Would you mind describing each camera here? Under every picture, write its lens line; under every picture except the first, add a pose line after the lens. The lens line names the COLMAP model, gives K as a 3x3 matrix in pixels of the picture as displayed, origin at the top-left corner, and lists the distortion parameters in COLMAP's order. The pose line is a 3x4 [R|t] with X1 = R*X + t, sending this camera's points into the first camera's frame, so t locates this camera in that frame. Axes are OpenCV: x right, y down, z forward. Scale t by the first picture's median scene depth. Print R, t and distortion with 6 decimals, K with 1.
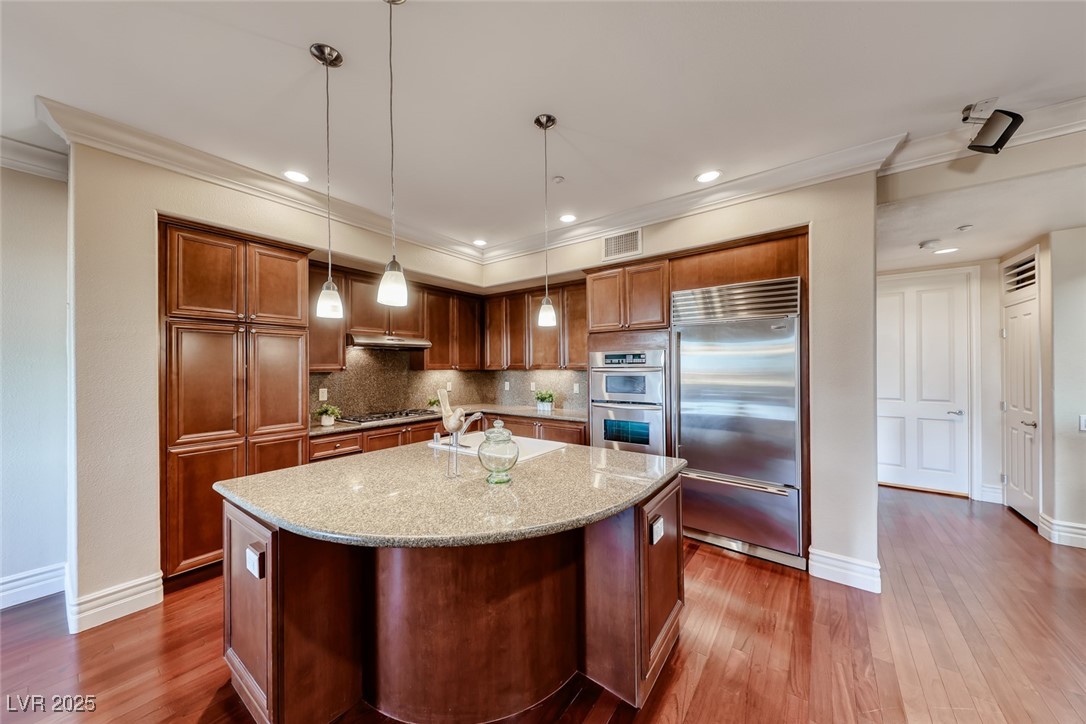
lens RADIAL K [[370.2, 0, 543.0], [0, 370.2, 362.0], [0, 0, 1]] dist [0.014722, -0.006464]
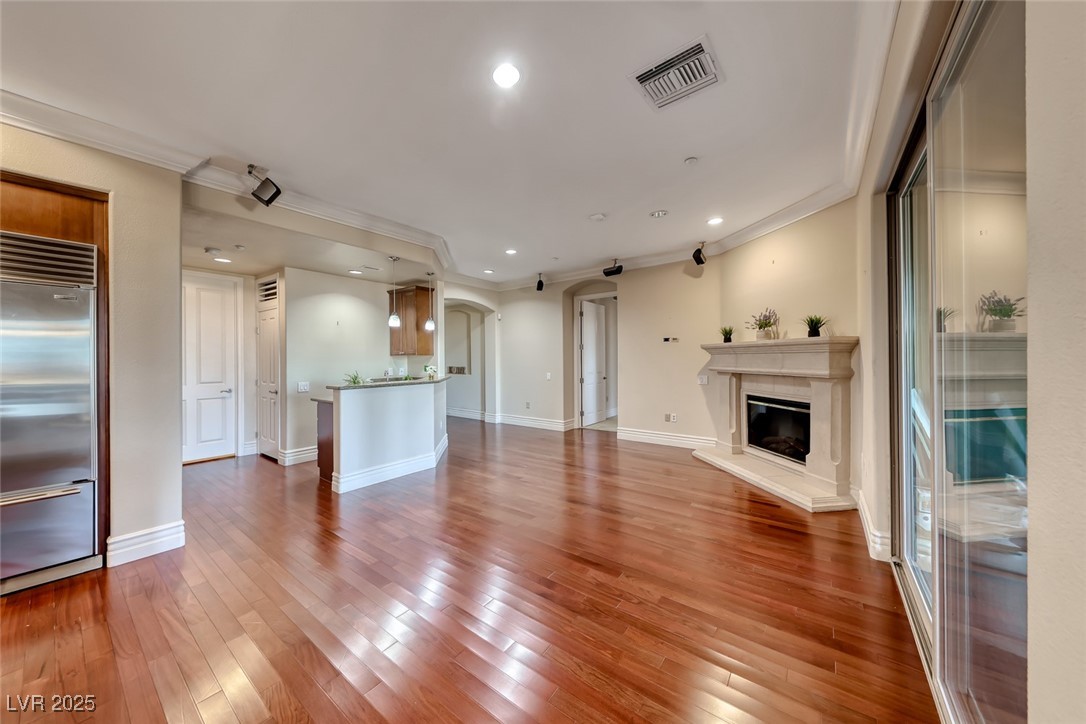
lens RADIAL K [[370.2, 0, 543.0], [0, 370.2, 362.0], [0, 0, 1]] dist [0.014722, -0.006464]
pose [[-0.004248, -0.001661, 0.999990, -0.223410], [0.000978, 0.999998, 0.001665, 0.053548], [-0.999991, 0.000985, -0.004246, -0.085910]]
